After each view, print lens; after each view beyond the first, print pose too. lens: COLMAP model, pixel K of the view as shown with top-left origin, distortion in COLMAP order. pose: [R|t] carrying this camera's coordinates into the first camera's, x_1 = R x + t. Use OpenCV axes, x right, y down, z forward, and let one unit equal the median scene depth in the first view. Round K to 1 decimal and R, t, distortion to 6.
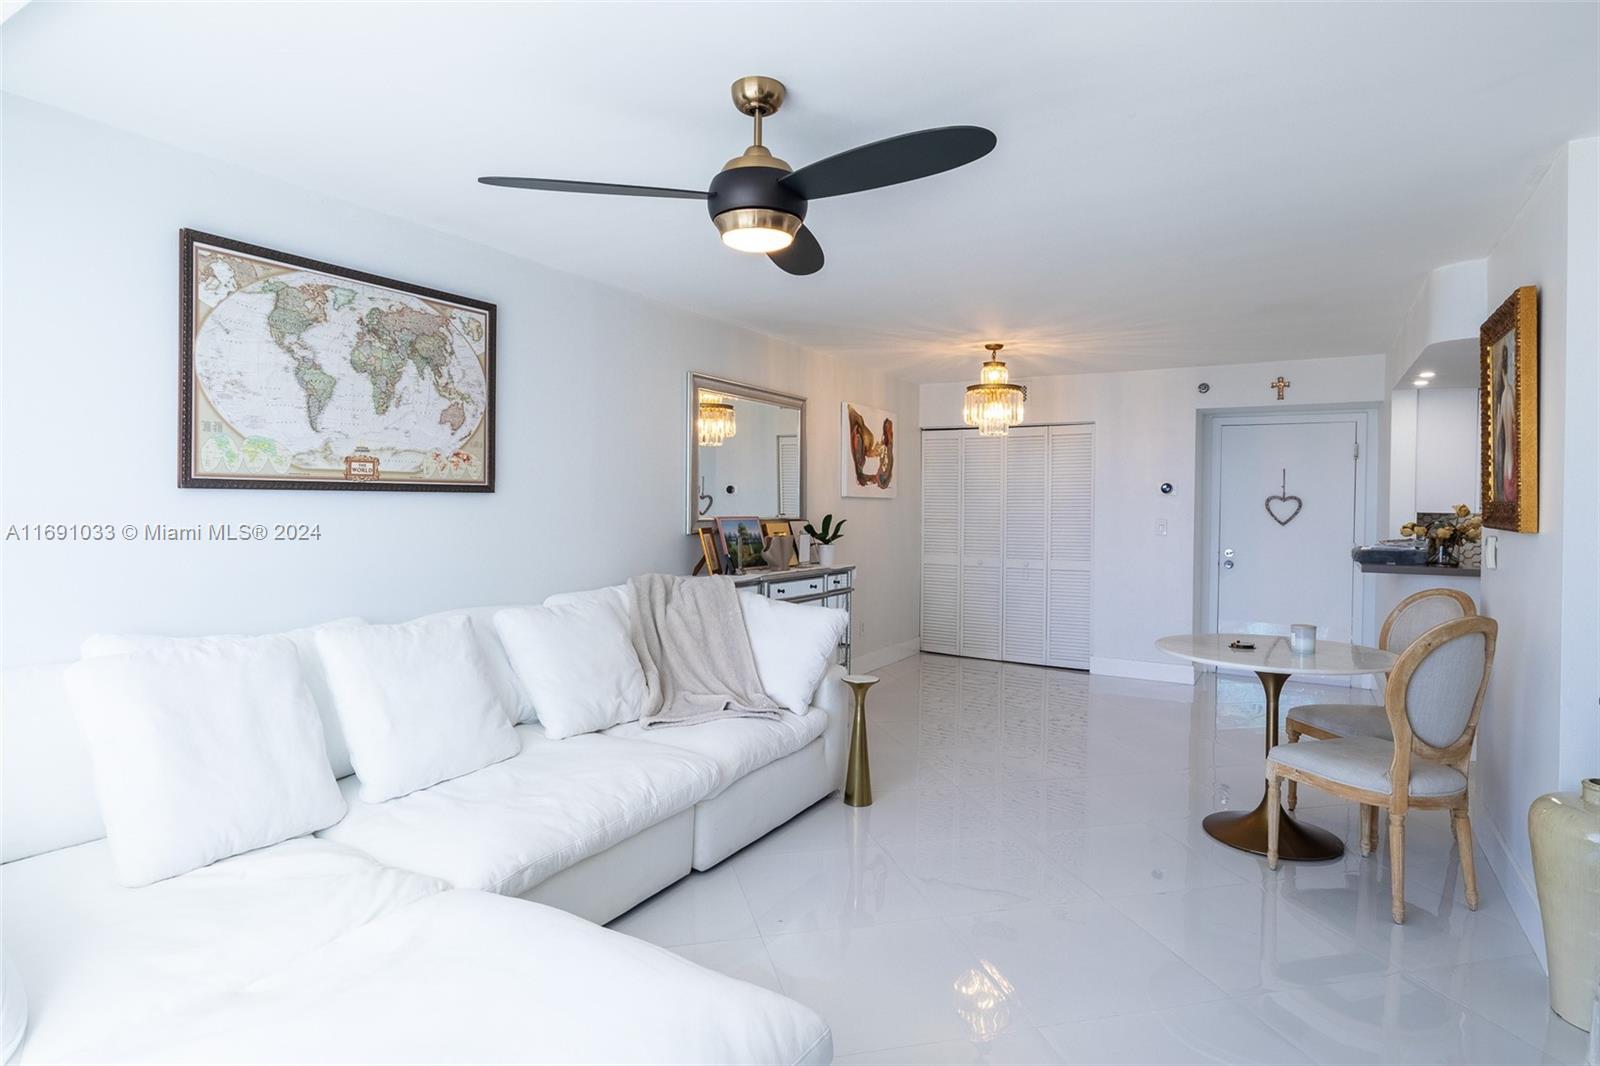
lens RADIAL K [[829.5, 0, 800.0], [0, 829.5, 533.0], [0, 0, 1]] dist [-0.002414, -0.001192]
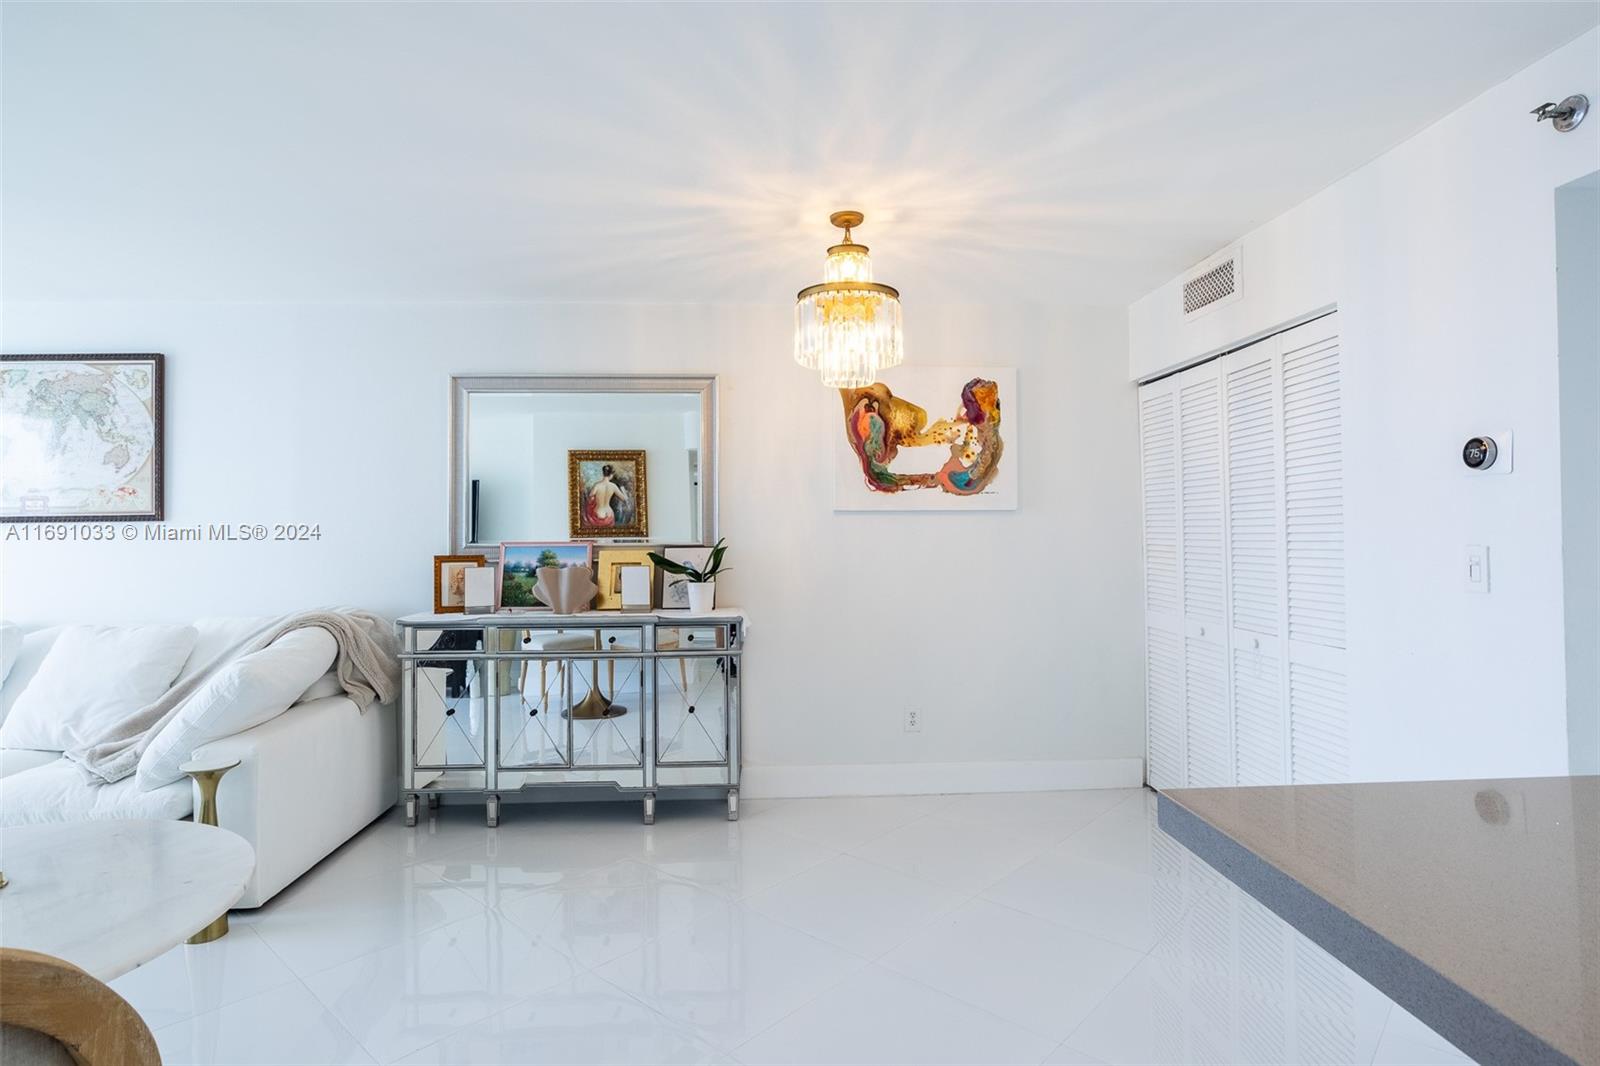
lens RADIAL K [[829.5, 0, 800.0], [0, 829.5, 533.0], [0, 0, 1]] dist [-0.002414, -0.001192]
pose [[0.558146, -0.011679, -0.829660, 1.086564], [-0.015179, 0.999590, -0.024283, -0.019452], [0.829604, 0.026147, 0.557740, 1.149041]]
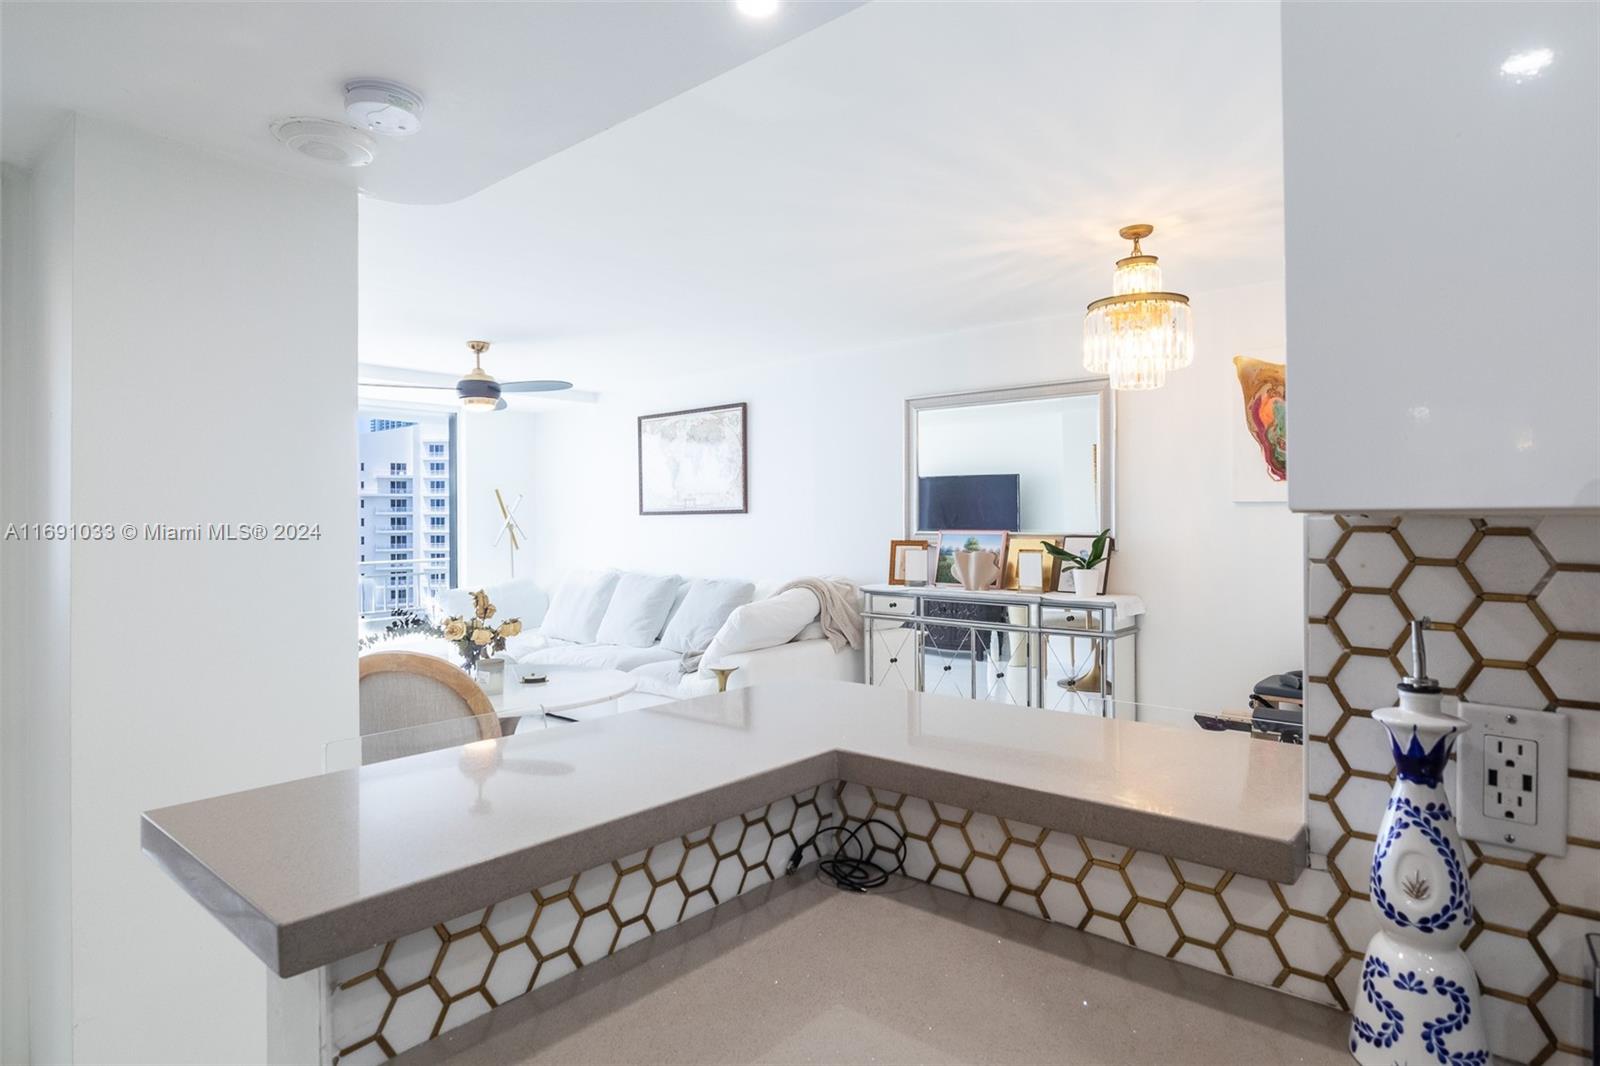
lens RADIAL K [[869.4, 0, 817.7], [0, 869.4, 564.8], [0, 0, 1]] dist [-0.003017, -0.001846]
pose [[-0.137597, 0.039113, -0.989716, 1.424820], [-0.032284, 0.998512, 0.043949, -0.028844], [0.989962, 0.038000, -0.136129, 1.460845]]
